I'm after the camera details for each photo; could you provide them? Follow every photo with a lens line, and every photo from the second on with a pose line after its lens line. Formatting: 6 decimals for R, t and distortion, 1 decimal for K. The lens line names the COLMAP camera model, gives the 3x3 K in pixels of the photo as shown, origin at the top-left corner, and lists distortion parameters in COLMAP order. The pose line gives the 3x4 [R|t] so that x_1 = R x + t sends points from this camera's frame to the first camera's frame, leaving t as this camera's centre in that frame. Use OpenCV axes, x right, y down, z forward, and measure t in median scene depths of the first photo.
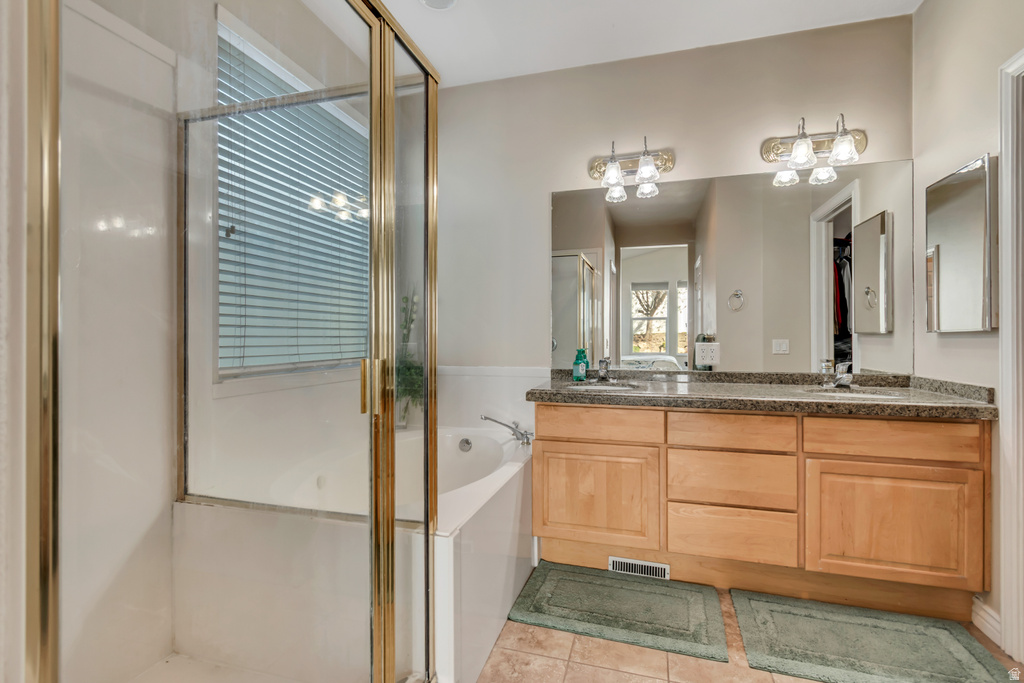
lens RADIAL K [[459.4, 0, 513.8], [0, 459.4, 336.4], [0, 0, 1]] dist [0.001778, -0.001142]
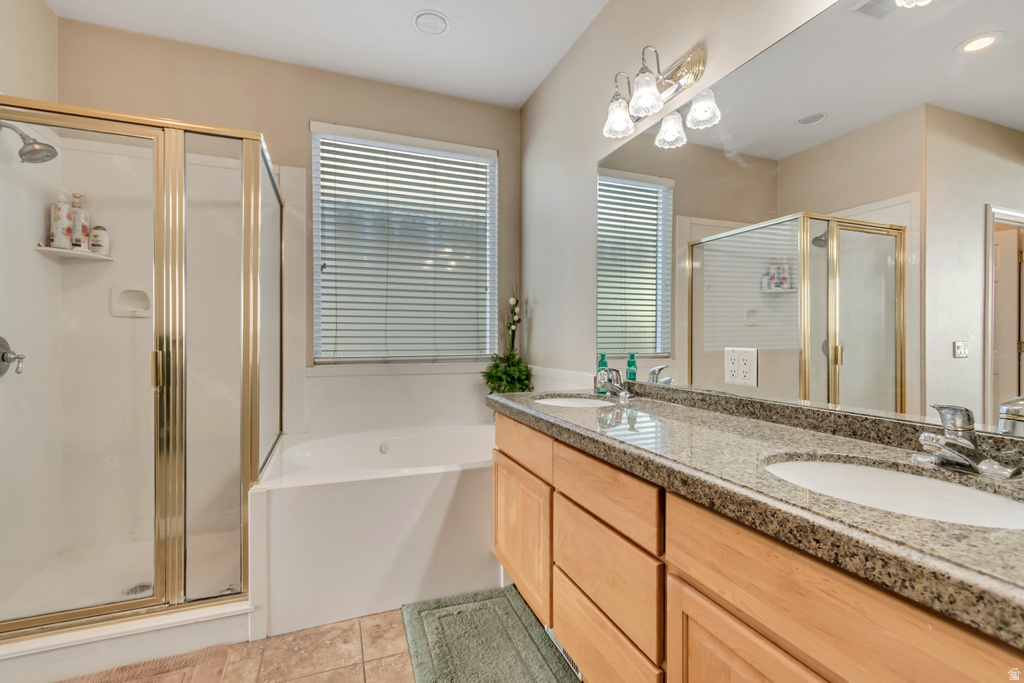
lens RADIAL K [[459.4, 0, 513.0], [0, 459.4, 341.8], [0, 0, 1]] dist [0.001778, -0.001142]
pose [[0.613479, 0.008271, -0.789667, 0.918898], [-0.000641, 0.999950, 0.009976, 0.000885], [0.789710, -0.005613, 0.613454, 0.541973]]
